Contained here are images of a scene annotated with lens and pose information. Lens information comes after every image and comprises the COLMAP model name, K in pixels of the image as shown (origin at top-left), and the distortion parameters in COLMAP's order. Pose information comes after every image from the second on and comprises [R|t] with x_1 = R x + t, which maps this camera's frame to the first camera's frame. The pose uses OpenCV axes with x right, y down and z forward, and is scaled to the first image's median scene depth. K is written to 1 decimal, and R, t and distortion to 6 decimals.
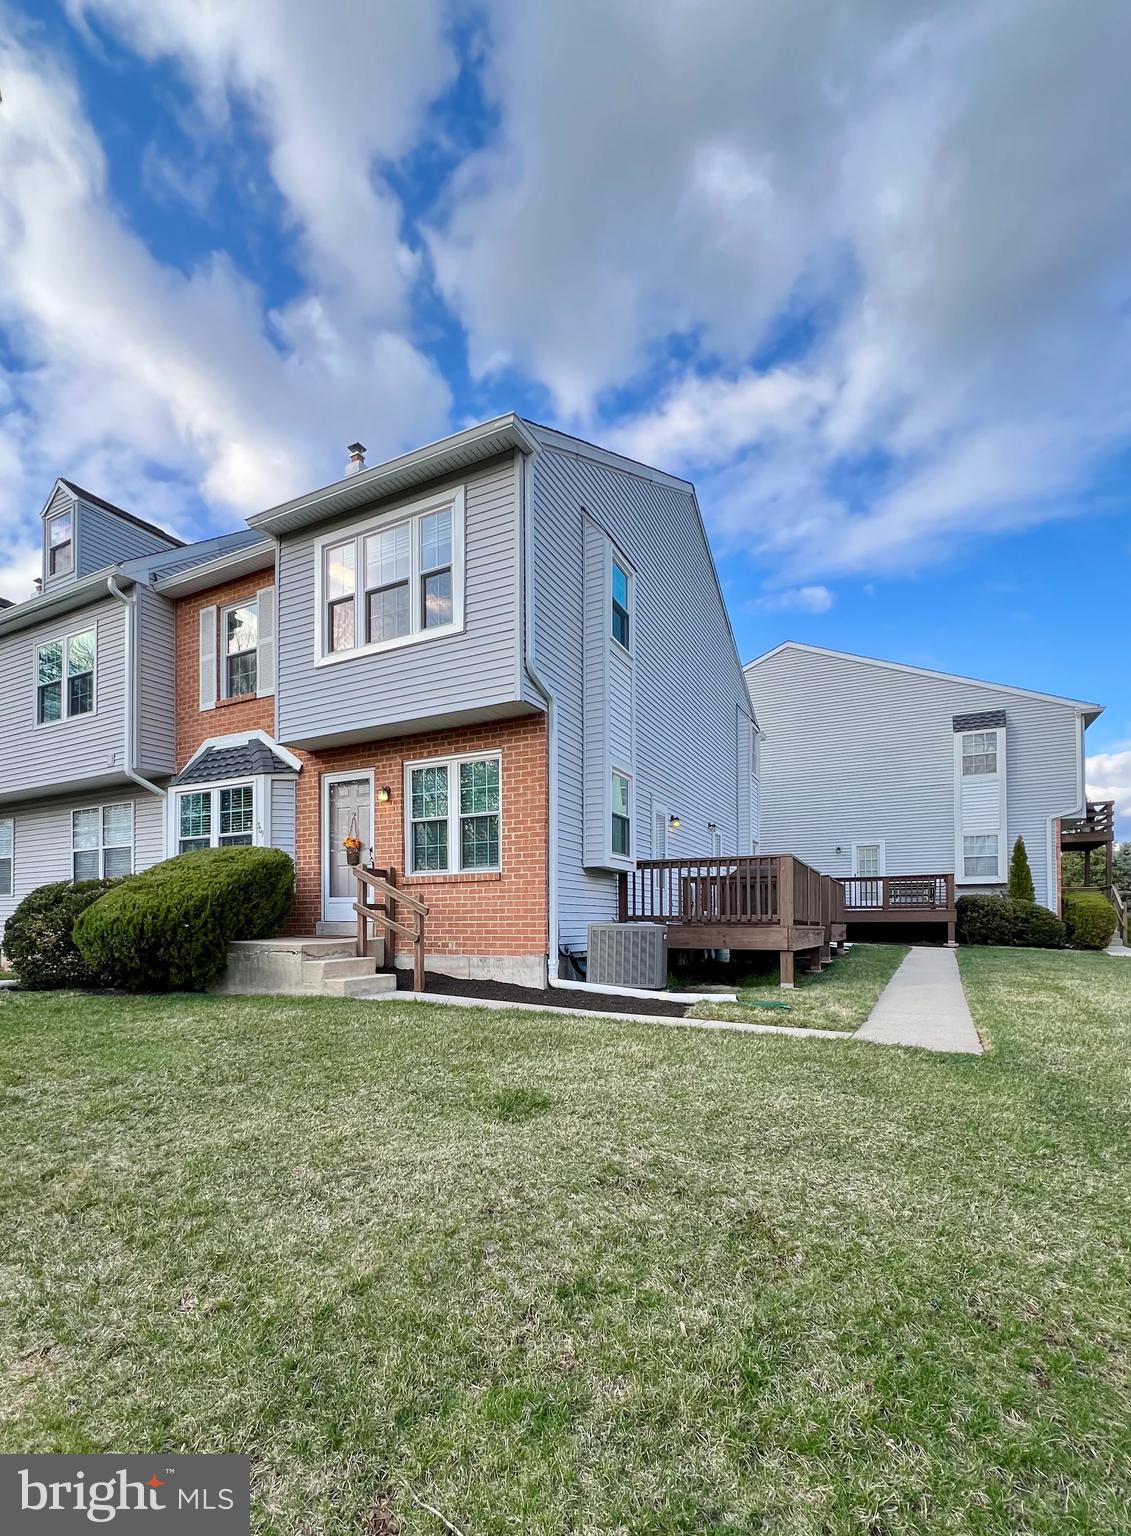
lens RADIAL K [[682.4, 0, 563.9], [0, 682.4, 914.8], [0, 0, 1]] dist [-0.007608, -0.000106]
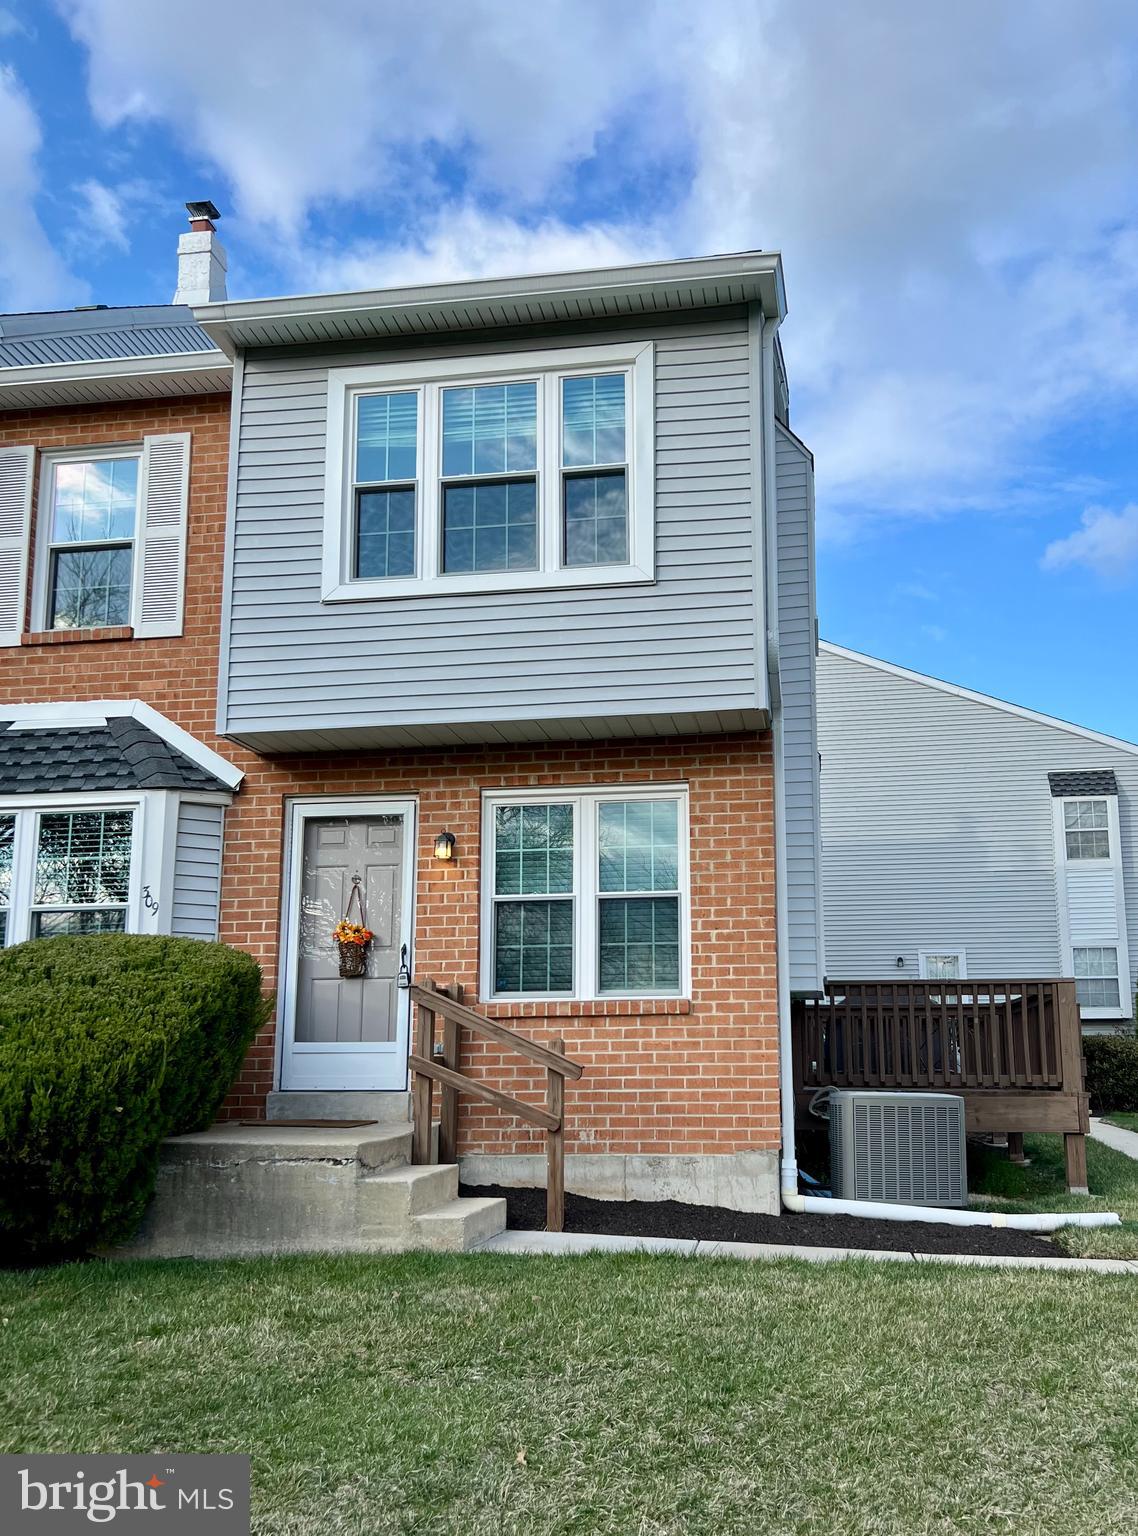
lens RADIAL K [[1163.5, 0, 569.4], [0, 1163.5, 878.9], [0, 0, 1]] dist [0.082045, -0.130147]
pose [[0.939721, 0.050941, 0.338127, -0.481253], [-0.000937, 0.989221, -0.146428, -0.019222], [-0.341941, 0.137284, 0.929639, 0.125480]]
